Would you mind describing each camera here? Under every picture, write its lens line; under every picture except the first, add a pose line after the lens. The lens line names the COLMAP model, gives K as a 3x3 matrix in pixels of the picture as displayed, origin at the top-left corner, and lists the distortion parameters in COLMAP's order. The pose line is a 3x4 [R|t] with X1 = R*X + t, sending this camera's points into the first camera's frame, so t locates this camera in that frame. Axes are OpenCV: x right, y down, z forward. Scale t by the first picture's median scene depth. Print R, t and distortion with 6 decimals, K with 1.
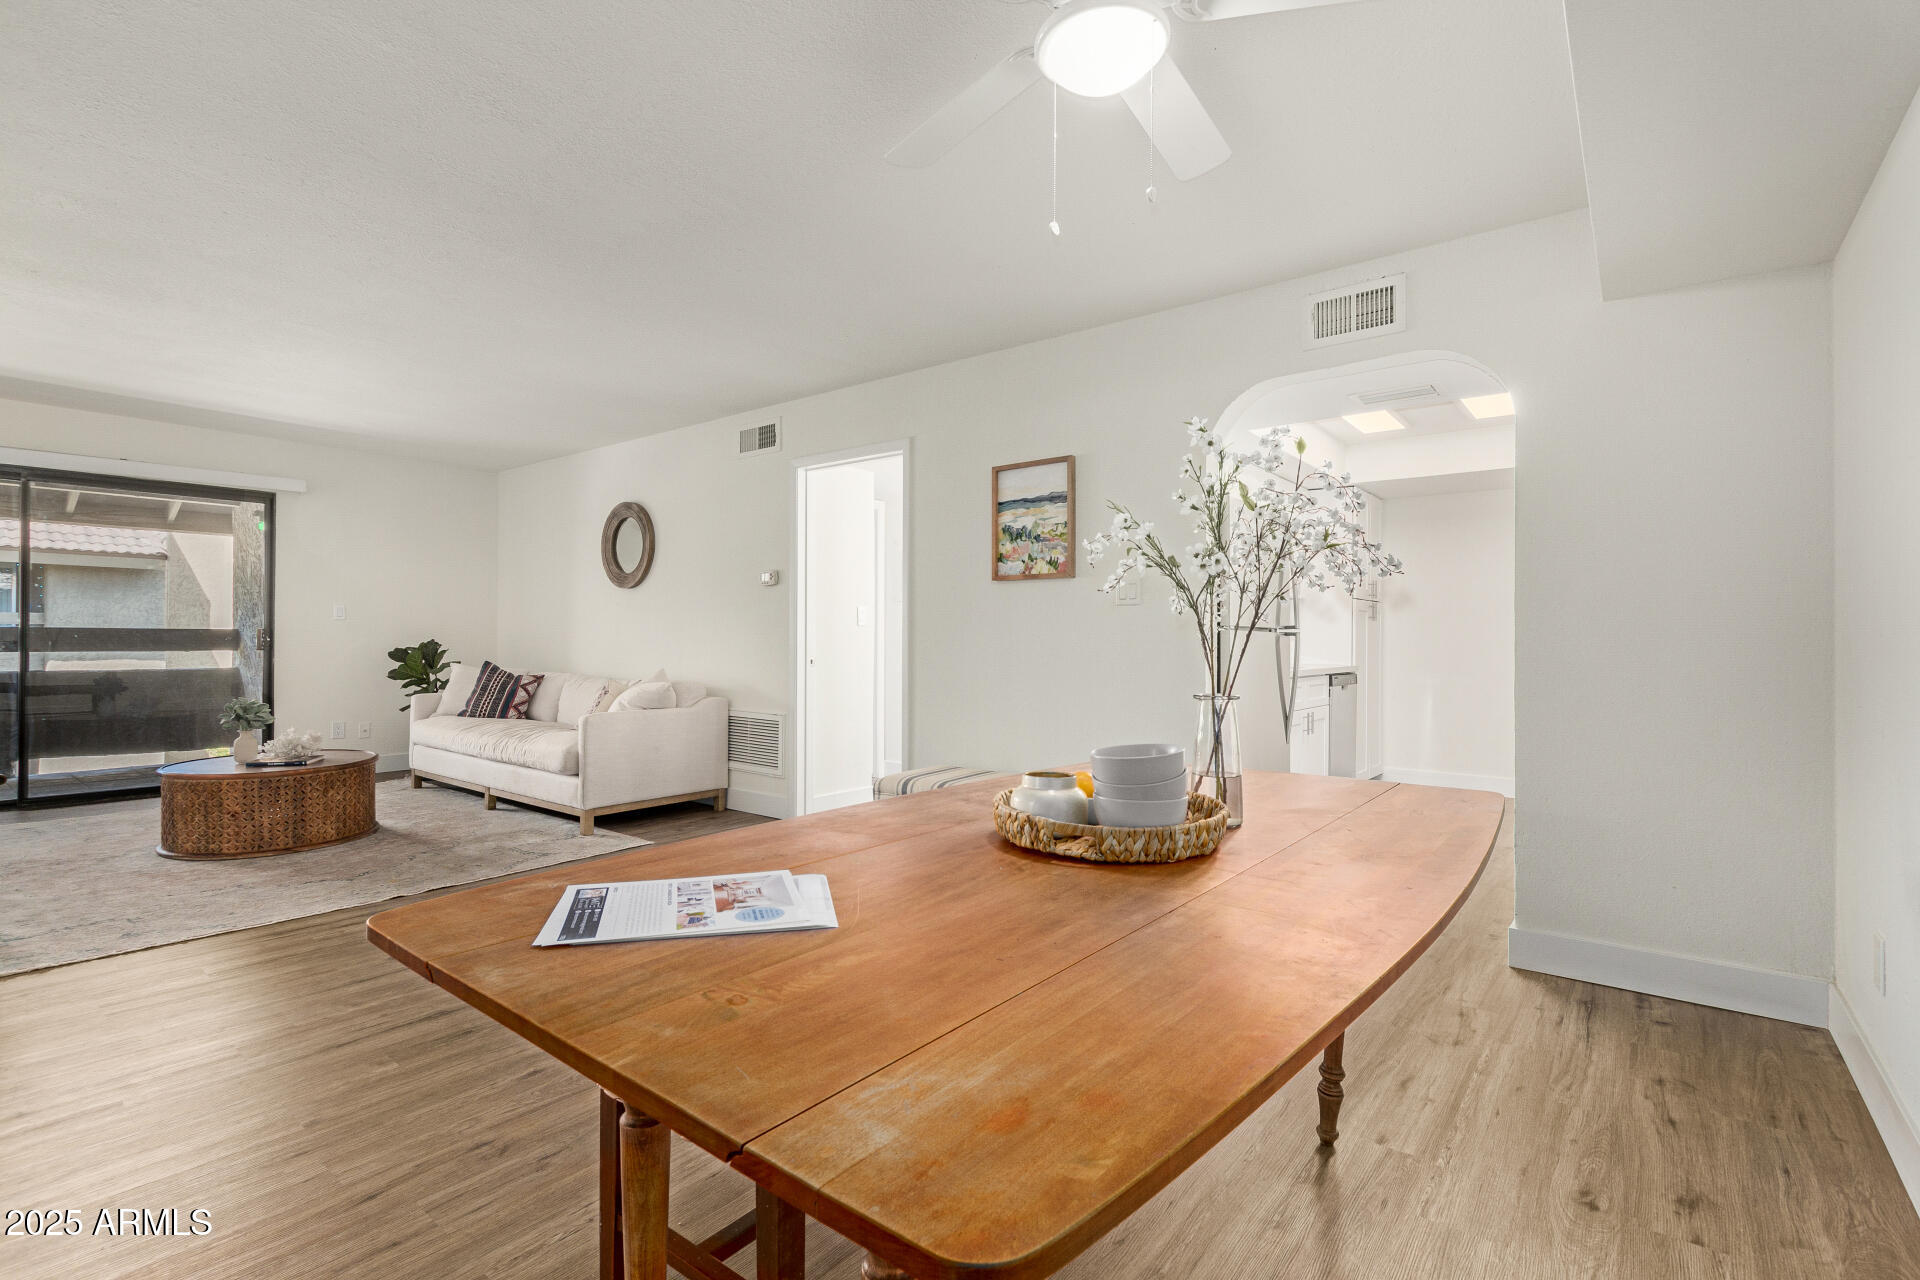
lens RADIAL K [[879.0, 0, 966.8], [0, 879.0, 637.5], [0, 0, 1]] dist [-0.003838, -0.000808]
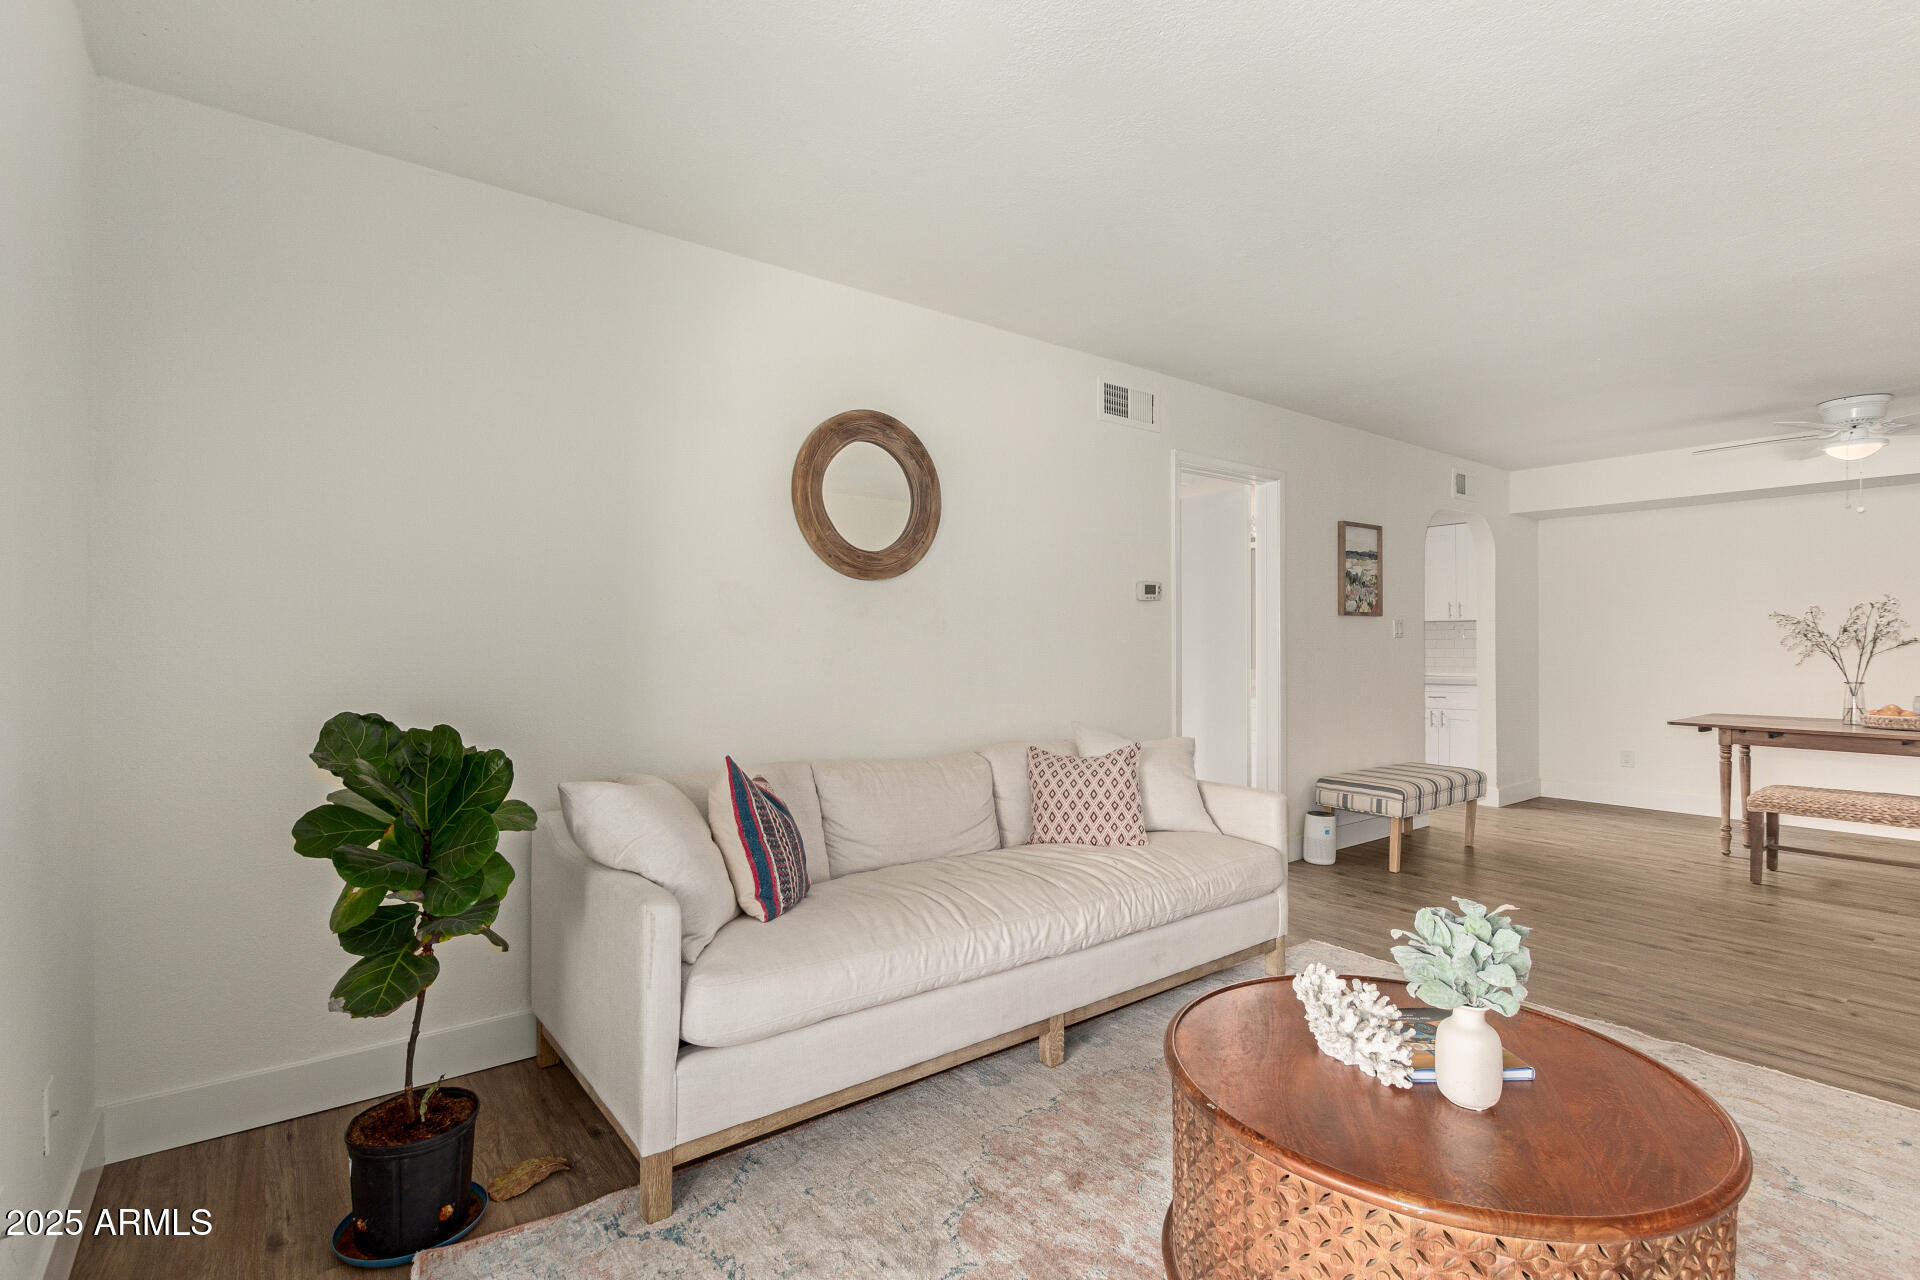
lens RADIAL K [[907.8, 0, 965.4], [0, 907.8, 644.5], [0, 0, 1]] dist [-0.001129, -0.000152]
pose [[0.239335, -0.007234, 0.970910, -1.315220], [0.001914, 0.999974, 0.006978, -0.033970], [-0.970935, 0.000189, 0.239343, 1.213827]]
